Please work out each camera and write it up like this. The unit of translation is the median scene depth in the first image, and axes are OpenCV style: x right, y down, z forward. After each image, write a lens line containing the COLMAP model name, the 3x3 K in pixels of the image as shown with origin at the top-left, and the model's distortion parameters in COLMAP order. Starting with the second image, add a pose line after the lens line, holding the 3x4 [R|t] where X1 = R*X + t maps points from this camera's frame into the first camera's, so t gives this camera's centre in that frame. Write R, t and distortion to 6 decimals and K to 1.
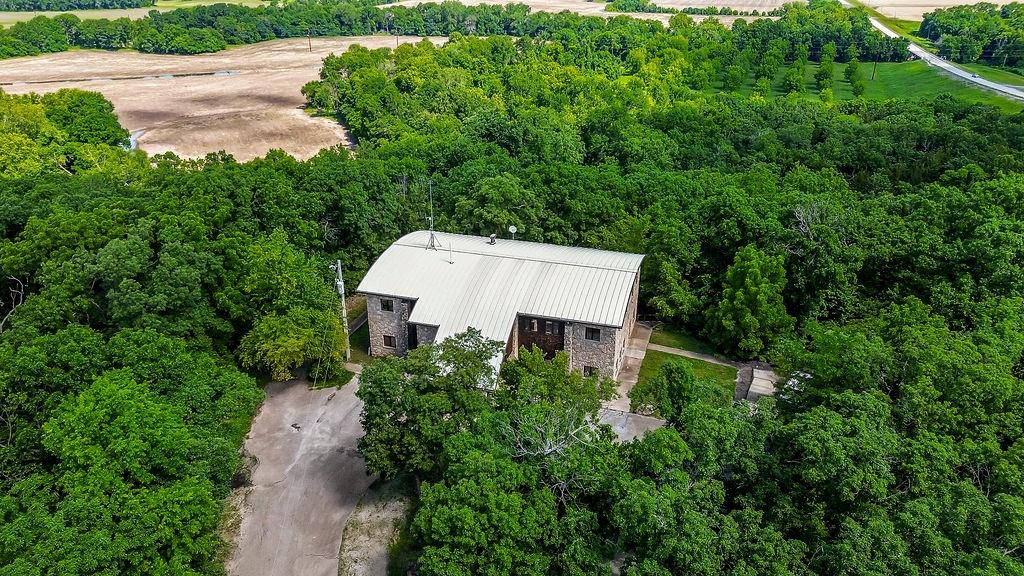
lens RADIAL K [[721.8, 0, 512.0], [0, 721.8, 288.0], [0, 0, 1]] dist [0.067305, -0.056310]
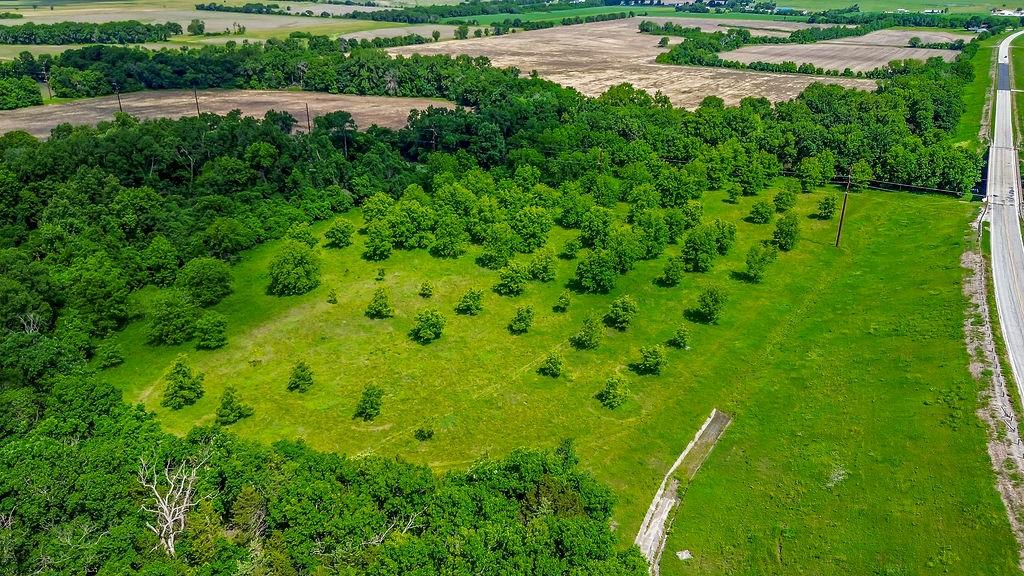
lens RADIAL K [[721.8, 0, 512.0], [0, 721.8, 288.0], [0, 0, 1]] dist [0.067305, -0.056310]
pose [[0.966566, 0.104504, -0.234158, 0.371293], [-0.112913, 0.993344, -0.022758, -0.205690], [0.230221, 0.048436, 0.971932, 0.432020]]
